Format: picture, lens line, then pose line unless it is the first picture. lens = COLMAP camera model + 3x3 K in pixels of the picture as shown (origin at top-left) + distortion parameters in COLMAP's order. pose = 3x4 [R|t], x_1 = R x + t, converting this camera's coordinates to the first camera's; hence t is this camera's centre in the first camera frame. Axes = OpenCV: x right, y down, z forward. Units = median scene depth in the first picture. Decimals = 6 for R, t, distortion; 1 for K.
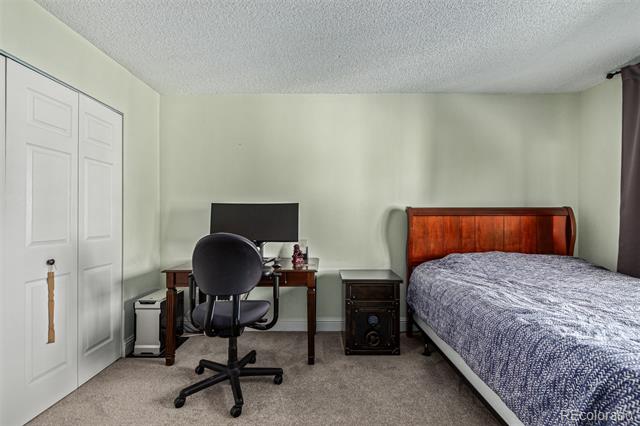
lens RADIAL K [[290.0, 0, 322.6], [0, 290.0, 213.5], [0, 0, 1]] dist [0.009992, 0.000753]
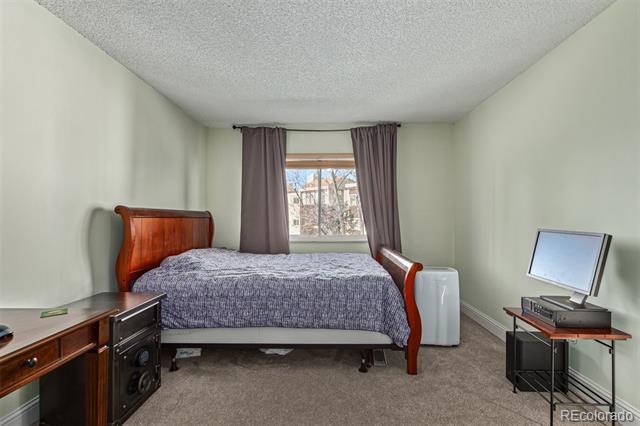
lens RADIAL K [[290.0, 0, 318.6], [0, 290.0, 213.7], [0, 0, 1]] dist [0.009992, 0.000753]
pose [[0.045407, 0.015136, 0.998854, -0.479047], [-0.008731, 0.999853, -0.014755, 0.004644], [-0.998930, -0.008051, 0.045533, 0.449041]]
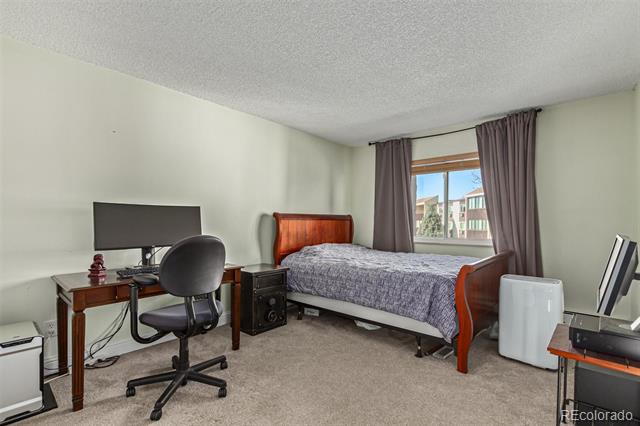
lens RADIAL K [[290.0, 0, 322.0], [0, 290.0, 223.5], [0, 0, 1]] dist [0.009992, 0.000753]
pose [[0.668044, -0.004058, 0.744111, -0.533642], [-0.011015, 0.999822, 0.015341, 0.003166], [-0.744040, -0.018445, 0.667880, 0.000138]]
